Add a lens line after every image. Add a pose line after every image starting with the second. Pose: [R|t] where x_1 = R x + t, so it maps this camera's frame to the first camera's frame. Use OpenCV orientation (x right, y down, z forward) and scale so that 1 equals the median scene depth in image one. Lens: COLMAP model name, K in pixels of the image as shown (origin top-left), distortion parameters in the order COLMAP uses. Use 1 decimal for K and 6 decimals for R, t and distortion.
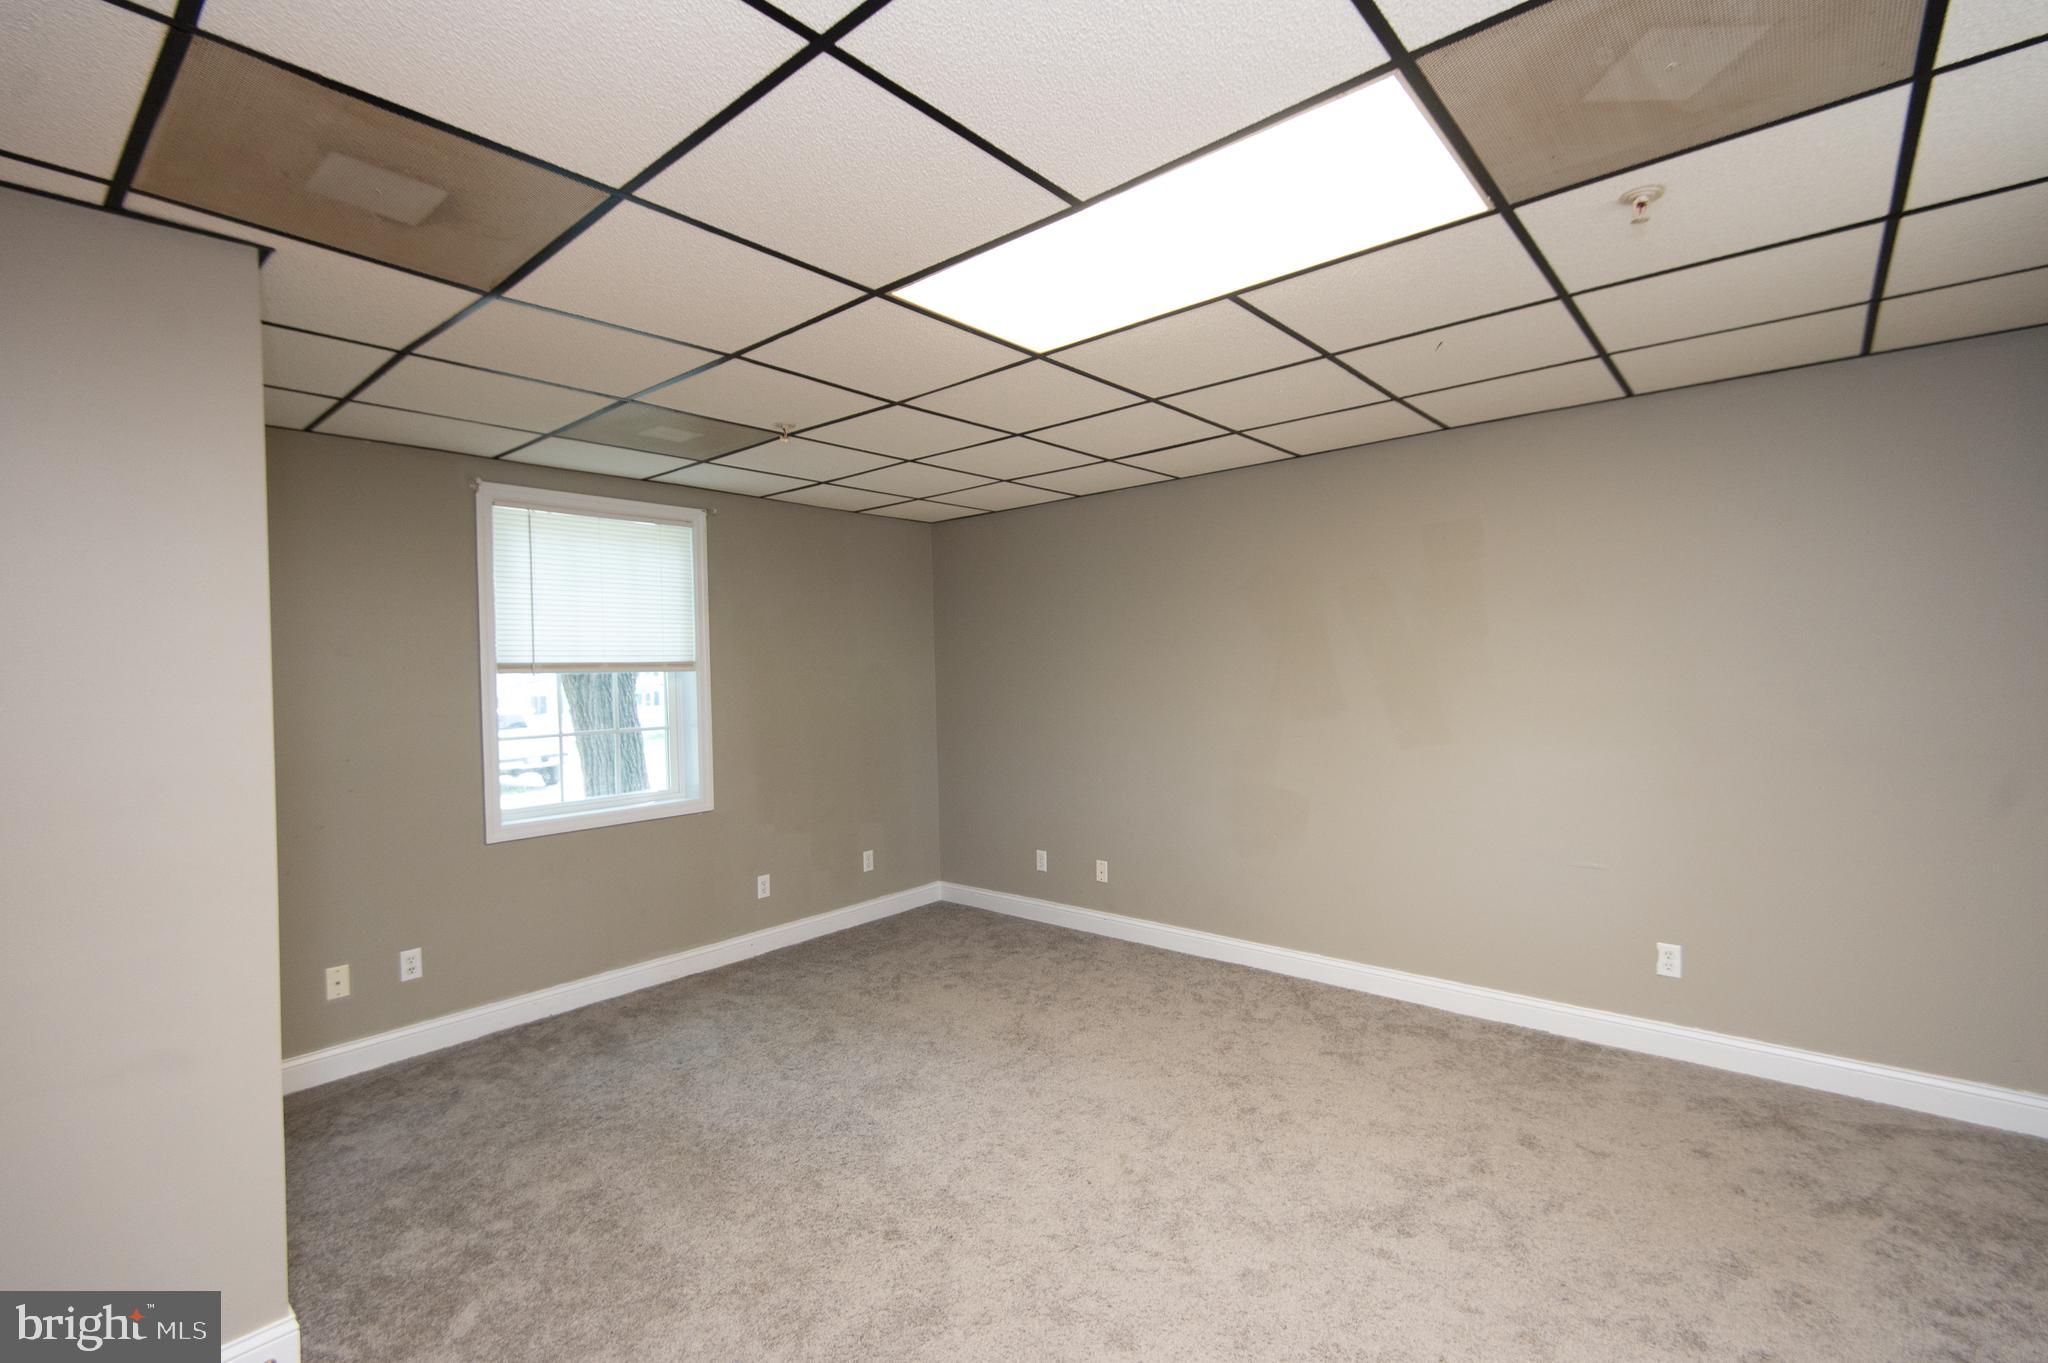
lens RADIAL K [[906.3, 0, 1033.3], [0, 906.3, 676.7], [0, 0, 1]] dist [0.001461, -0.001099]
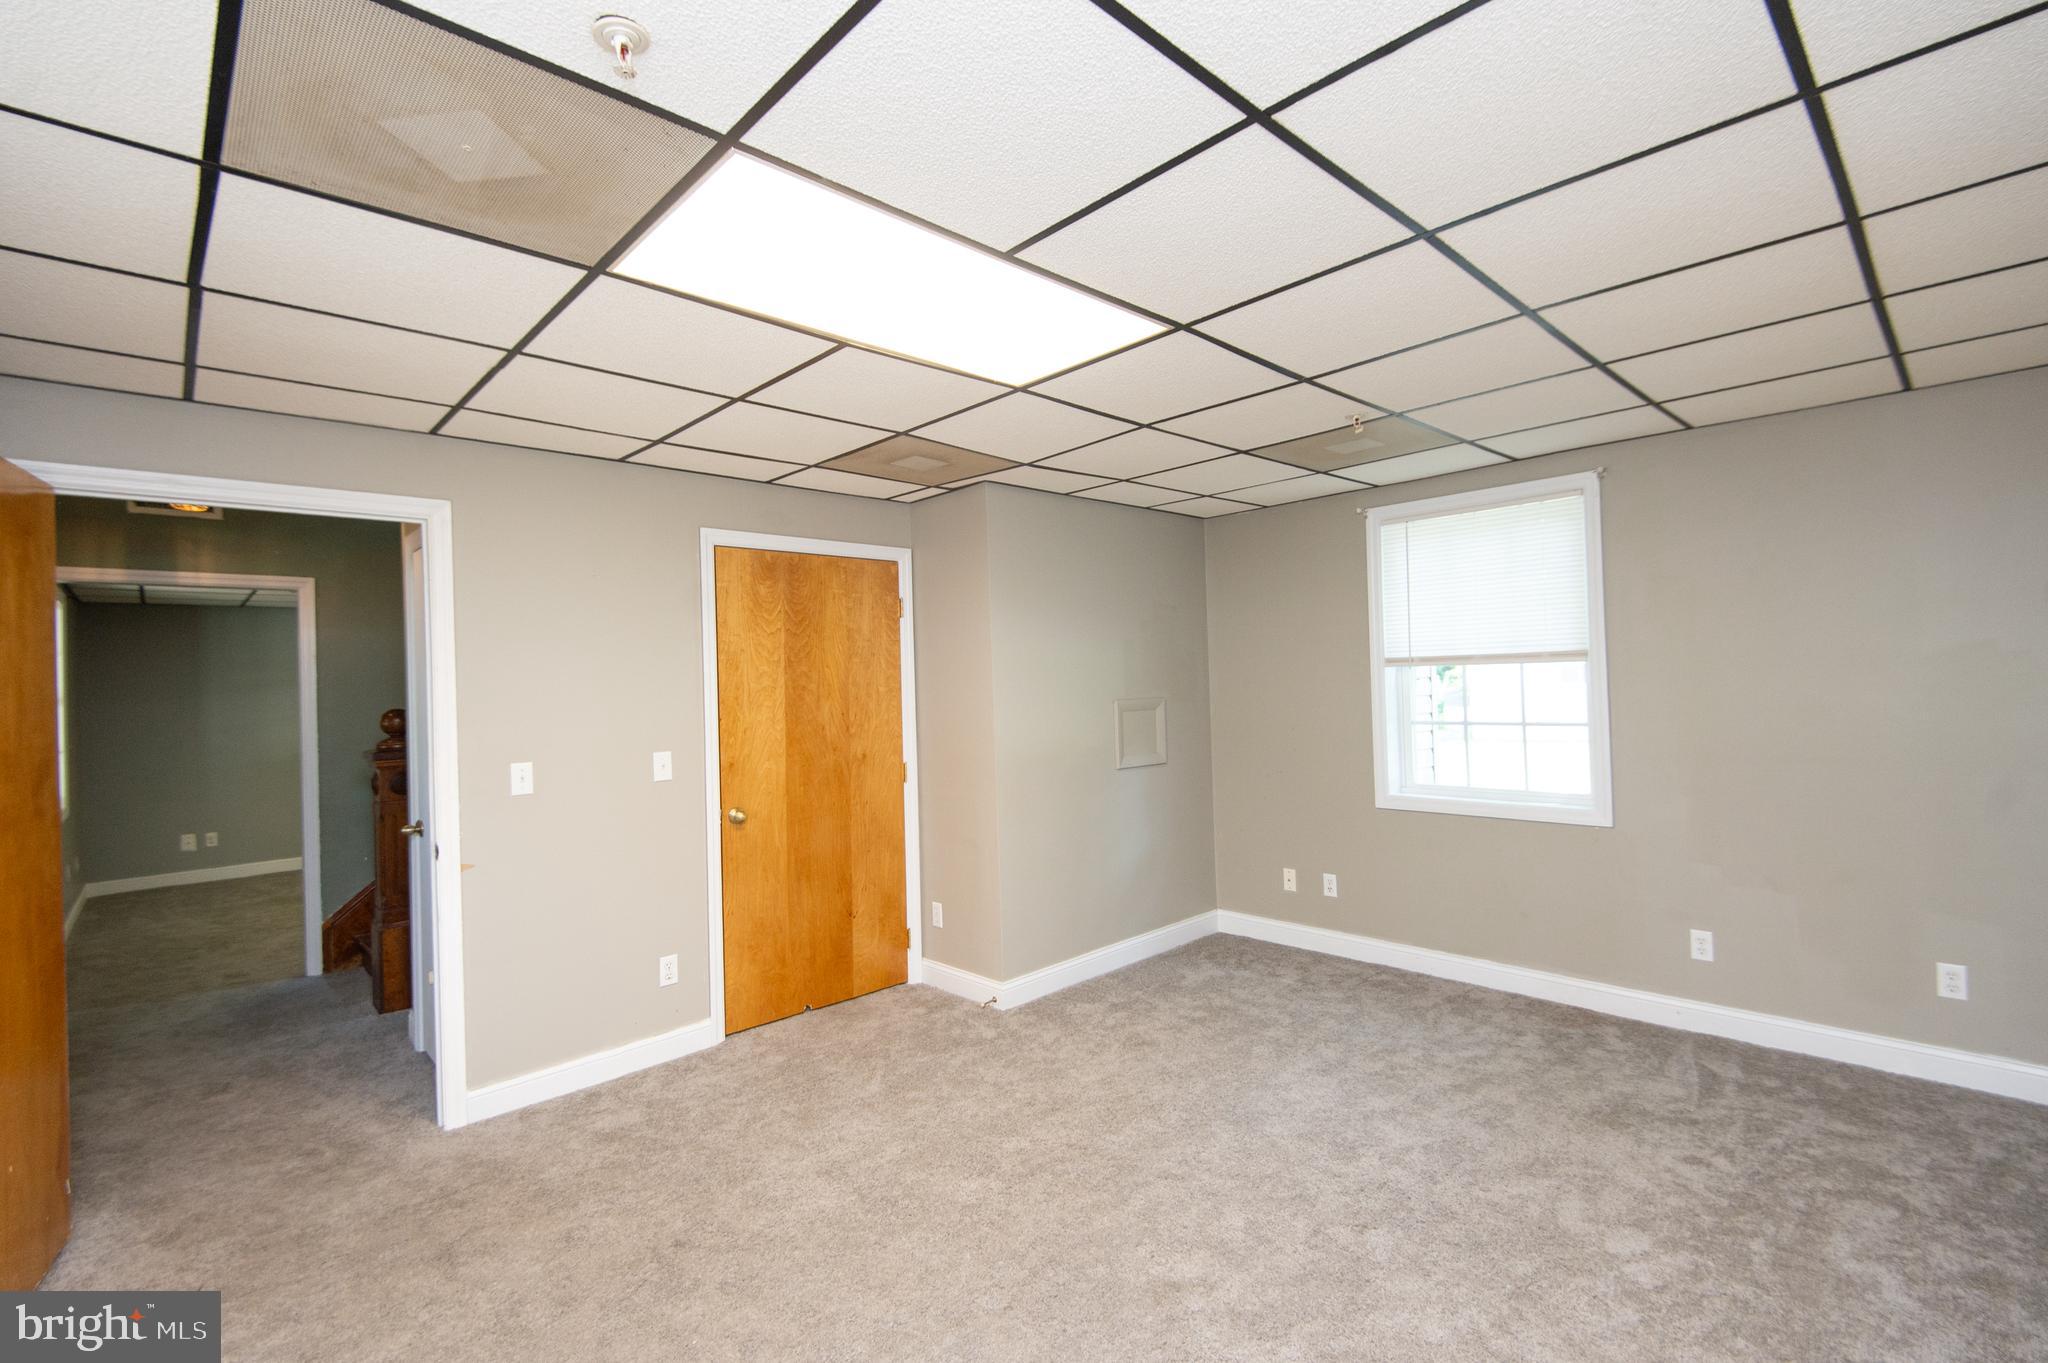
lens RADIAL K [[906.3, 0, 1033.3], [0, 906.3, 676.7], [0, 0, 1]] dist [0.001461, -0.001099]
pose [[-0.112161, 0.021555, -0.993456, 0.588304], [0.025379, 0.999501, 0.018821, -0.023064], [0.993366, -0.023102, -0.112652, 0.618801]]
